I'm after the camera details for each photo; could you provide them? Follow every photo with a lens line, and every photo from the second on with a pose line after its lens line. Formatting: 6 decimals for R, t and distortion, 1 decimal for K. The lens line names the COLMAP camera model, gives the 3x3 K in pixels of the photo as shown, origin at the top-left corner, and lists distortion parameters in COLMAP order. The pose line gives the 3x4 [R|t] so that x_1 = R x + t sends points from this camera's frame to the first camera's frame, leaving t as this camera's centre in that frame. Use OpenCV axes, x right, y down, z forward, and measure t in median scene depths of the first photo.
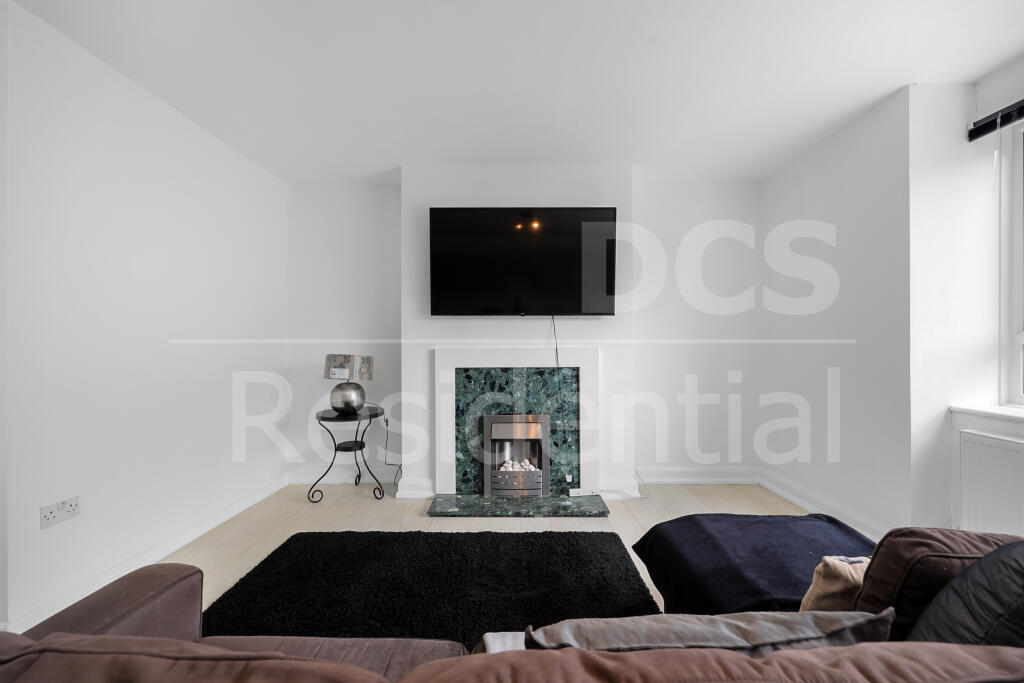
lens RADIAL K [[405.4, 0, 512.0], [0, 405.4, 341.5], [0, 0, 1]] dist [-0.001455, -0.000338]
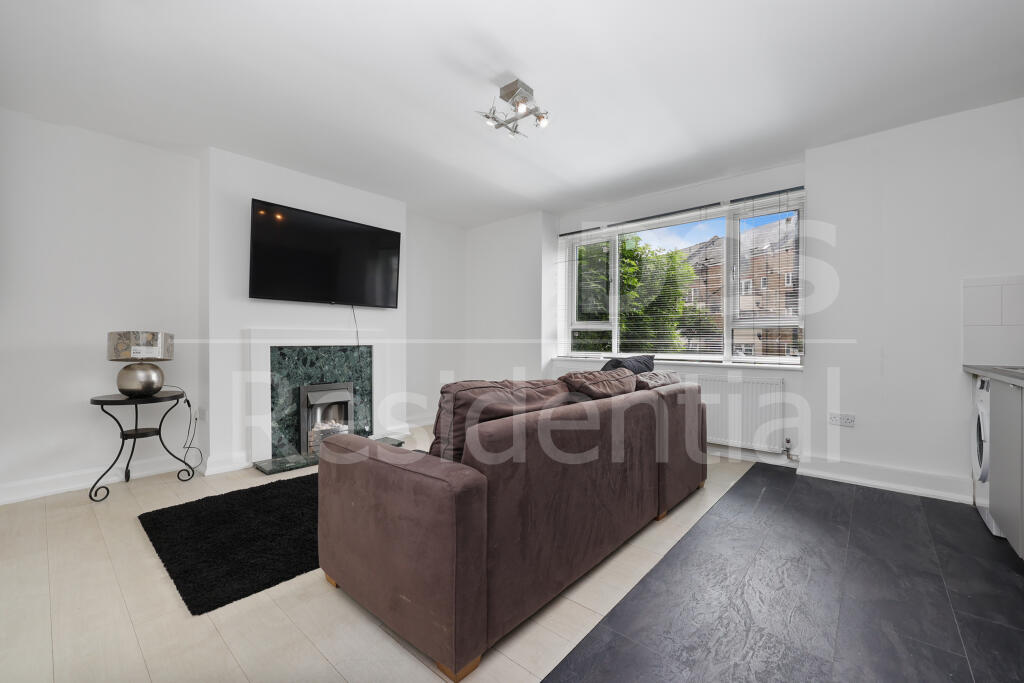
lens RADIAL K [[405.8, 0, 512.0], [0, 405.8, 341.5], [0, 0, 1]] dist [-0.021970, -0.000025]
pose [[0.654691, 0.004047, 0.755886, -0.541639], [-0.008877, 0.999958, 0.002334, 0.043206], [-0.755845, -0.008238, 0.654699, -0.223806]]
